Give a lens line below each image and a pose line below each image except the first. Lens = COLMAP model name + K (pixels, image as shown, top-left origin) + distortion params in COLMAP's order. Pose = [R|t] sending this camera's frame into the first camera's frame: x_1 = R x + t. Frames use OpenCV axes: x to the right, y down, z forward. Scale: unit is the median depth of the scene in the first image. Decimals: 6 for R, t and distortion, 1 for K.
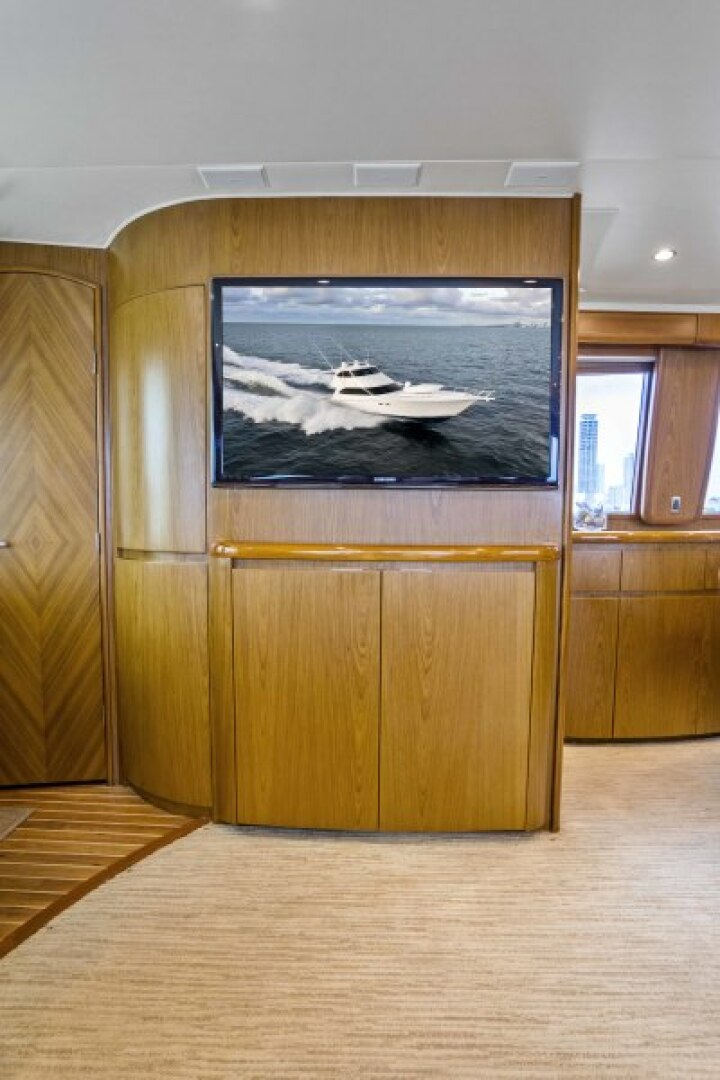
lens RADIAL K [[540.4, 0, 363.5], [0, 540.4, 554.3], [0, 0, 1]] dist [-0.035512, 0.014502]
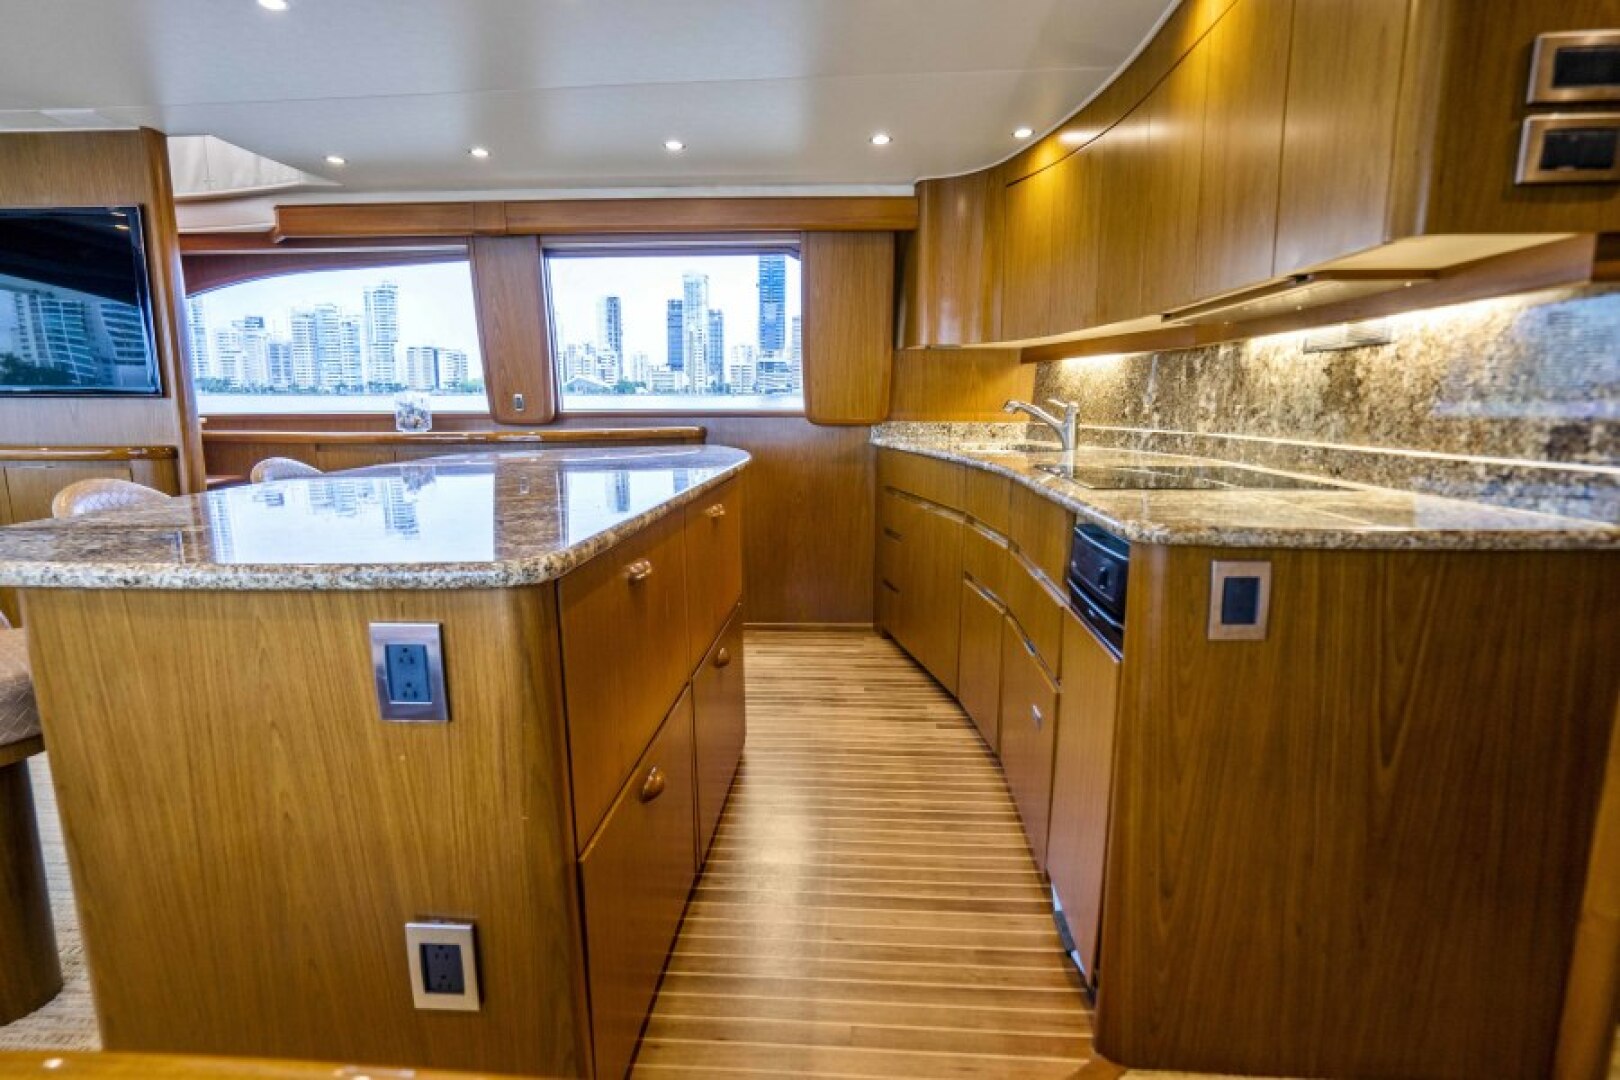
lens RADIAL K [[810.6, 0, 795.9], [0, 810.6, 545.2], [0, 0, 1]] dist [-0.035512, 0.014502]
pose [[0.998085, 0.011967, -0.060689, 1.761803], [-0.005847, 0.994967, 0.100031, 0.014792], [0.061580, -0.099484, 0.993132, -0.610154]]
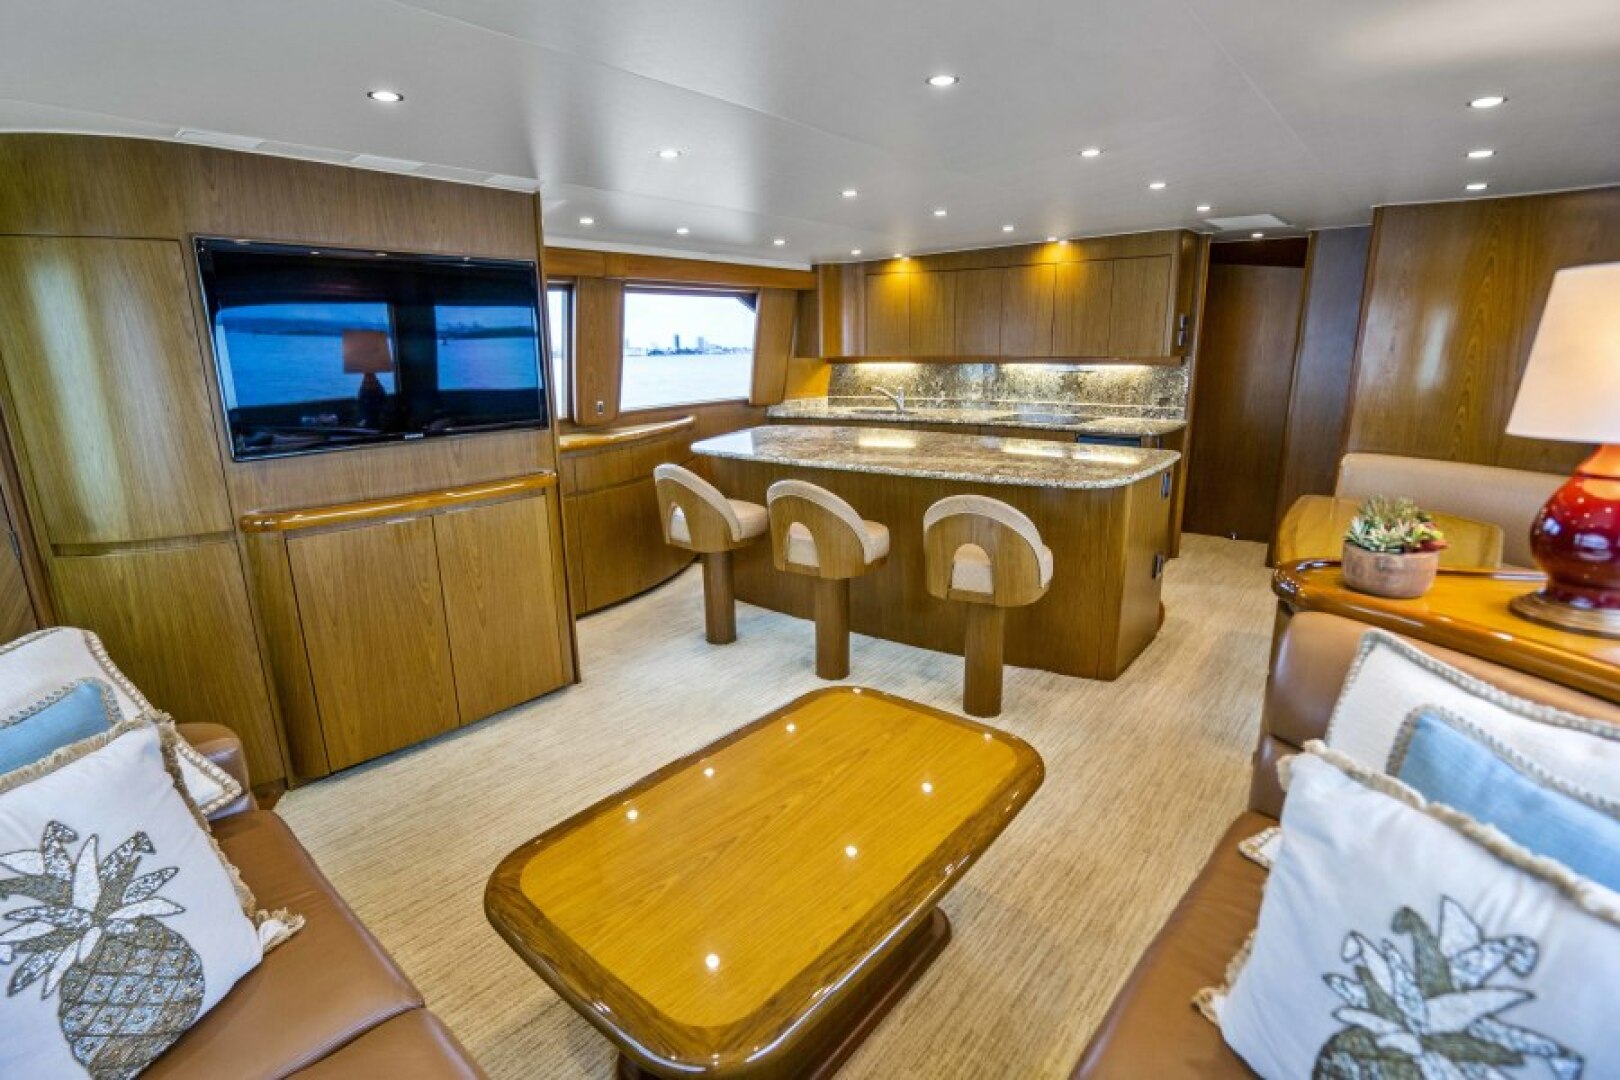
lens RADIAL K [[754.5, 0, 803.4], [0, 754.5, 533.5], [0, 0, 1]] dist [-0.037865, 0.008432]
pose [[0.635549, -0.199613, 0.745810, -0.632704], [0.073329, 0.977239, 0.199066, -0.184413], [-0.768570, -0.071827, 0.635721, -0.619693]]
